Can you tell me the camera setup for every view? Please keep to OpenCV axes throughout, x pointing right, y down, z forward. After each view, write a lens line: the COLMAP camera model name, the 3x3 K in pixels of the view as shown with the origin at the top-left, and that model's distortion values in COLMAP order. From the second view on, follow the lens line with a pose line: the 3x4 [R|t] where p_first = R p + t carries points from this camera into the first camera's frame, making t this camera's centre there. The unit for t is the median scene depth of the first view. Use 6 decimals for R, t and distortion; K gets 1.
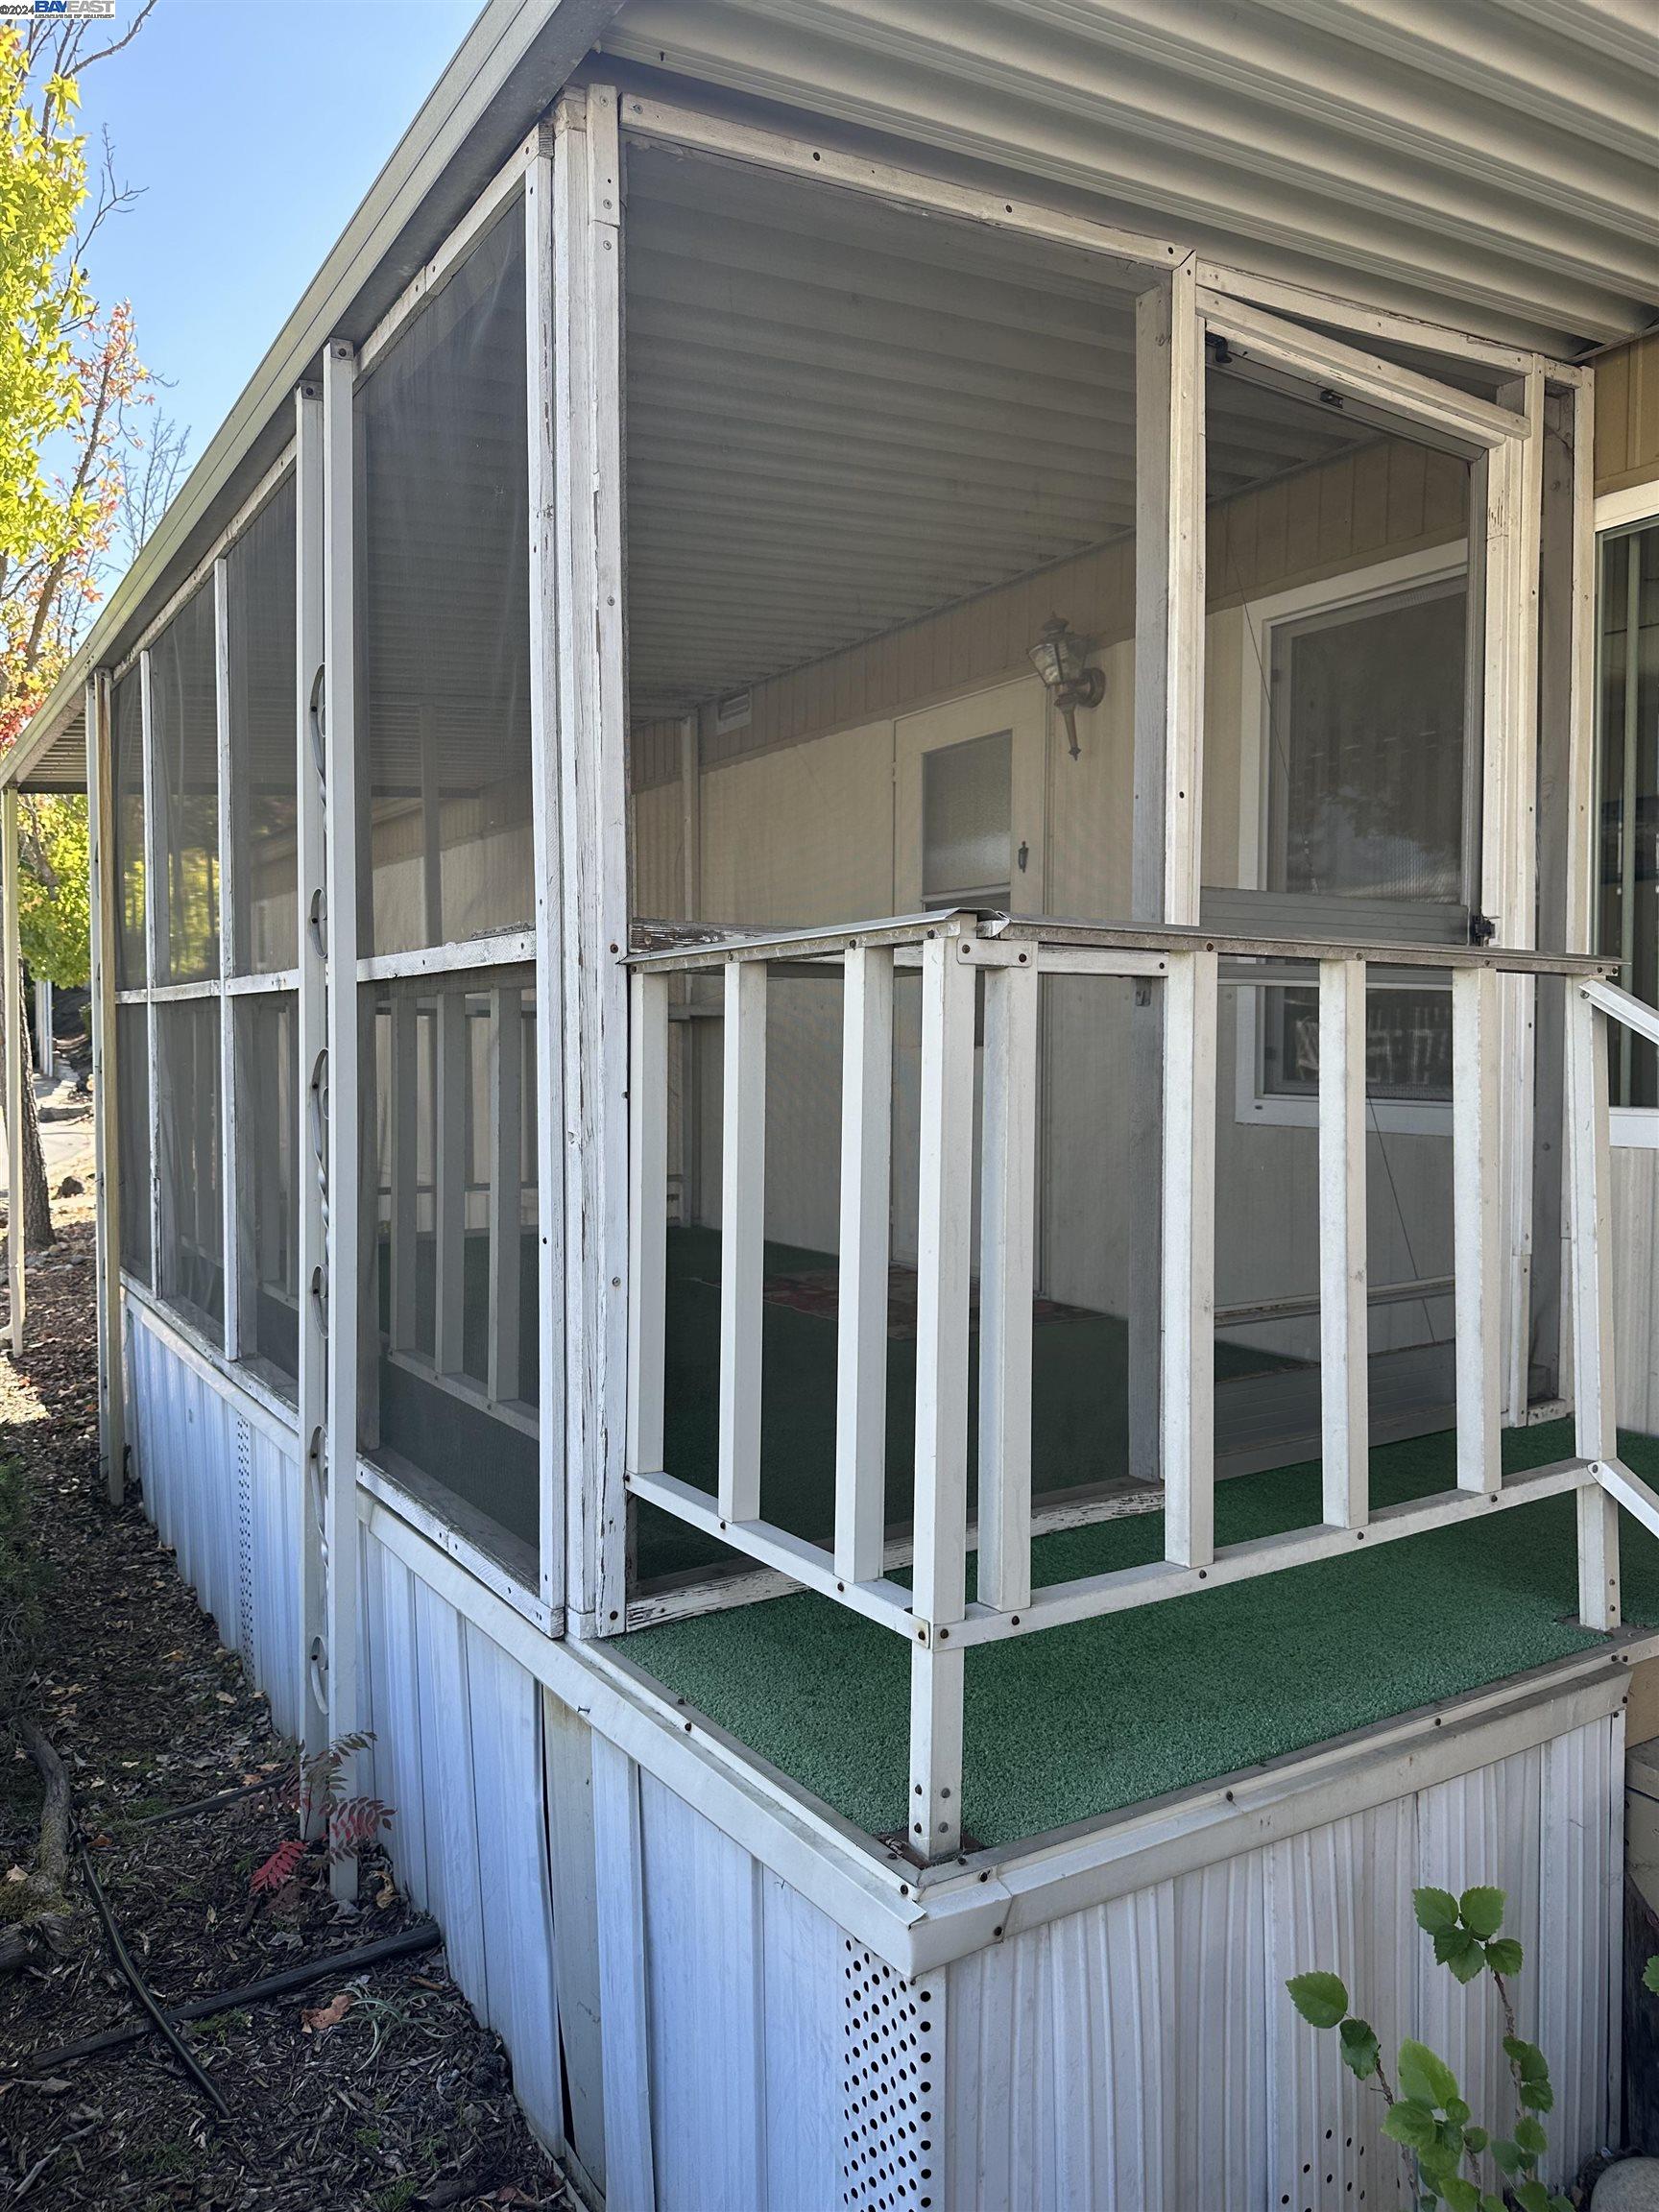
lens RADIAL K [[1562.3, 0, 830.0], [0, 1562.3, 1098.0], [0, 0, 1]] dist [0.047108, -0.047283]
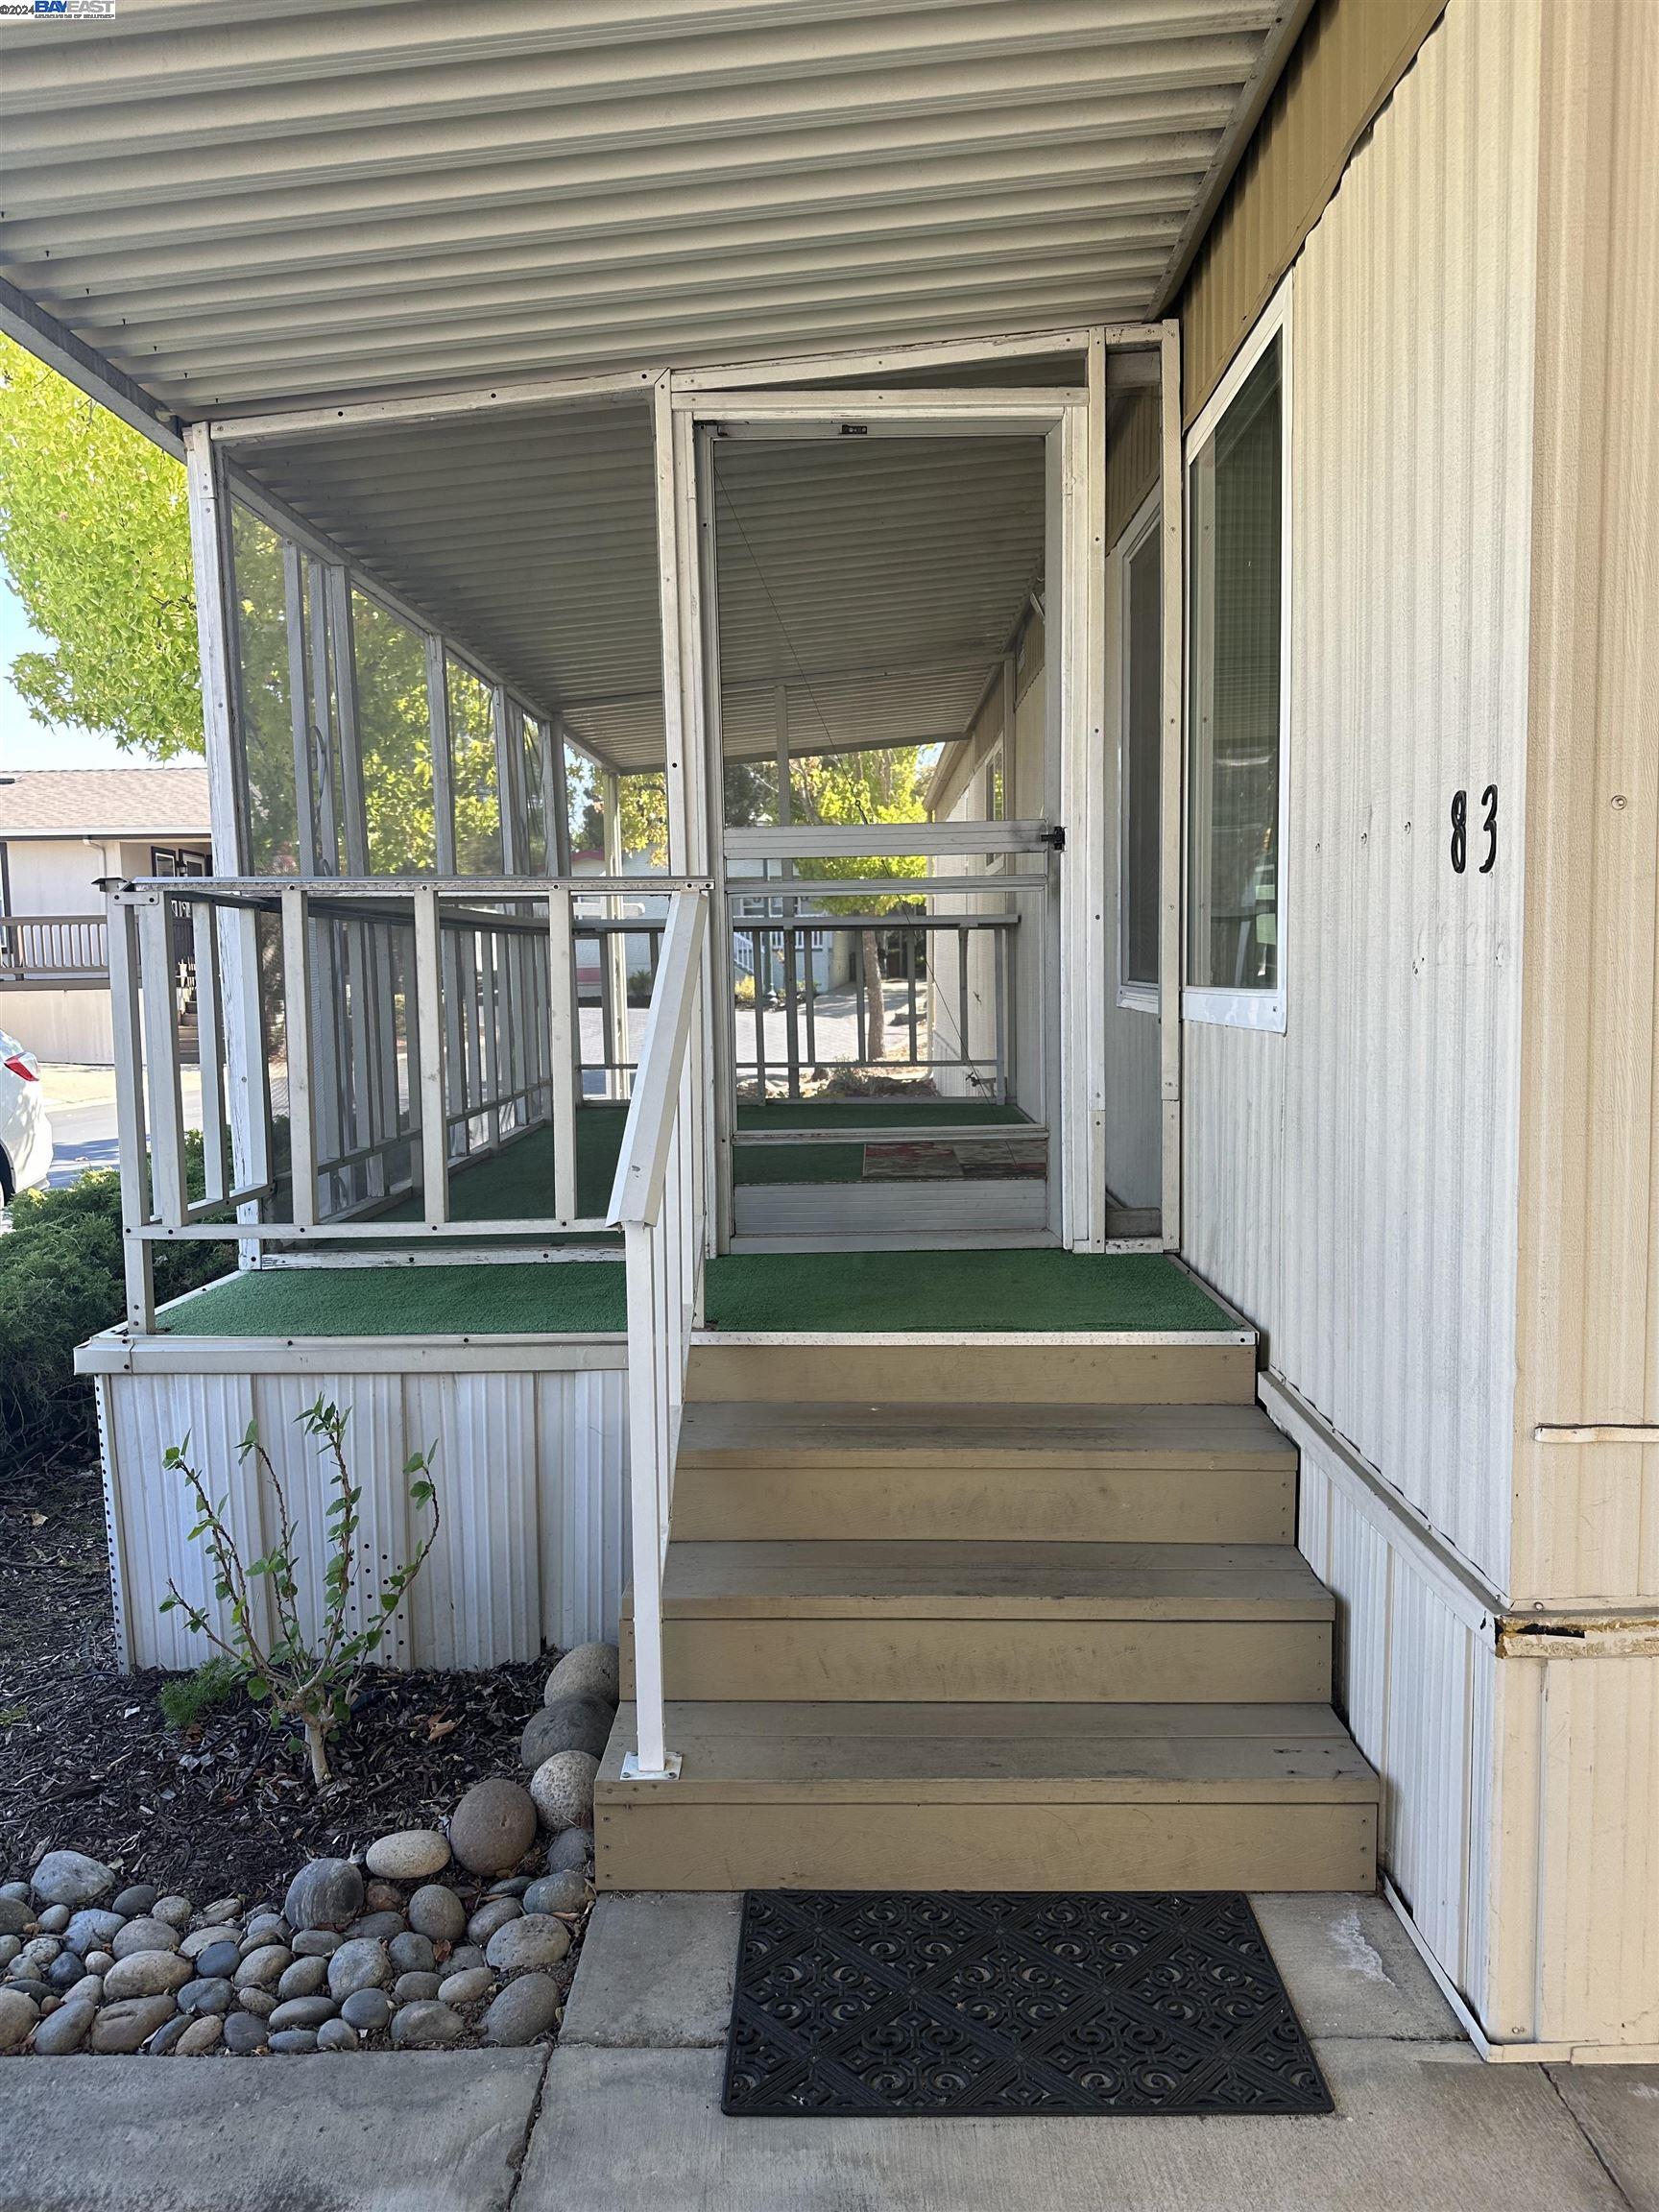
lens RADIAL K [[1562.3, 0, 830.9], [0, 1562.3, 1123.7], [0, 0, 1]] dist [0.047108, -0.047283]
pose [[0.826643, 0.038072, -0.561437, 1.125607], [0.002853, 0.997412, 0.071837, 0.029156], [0.562719, -0.060986, 0.824396, -0.106496]]
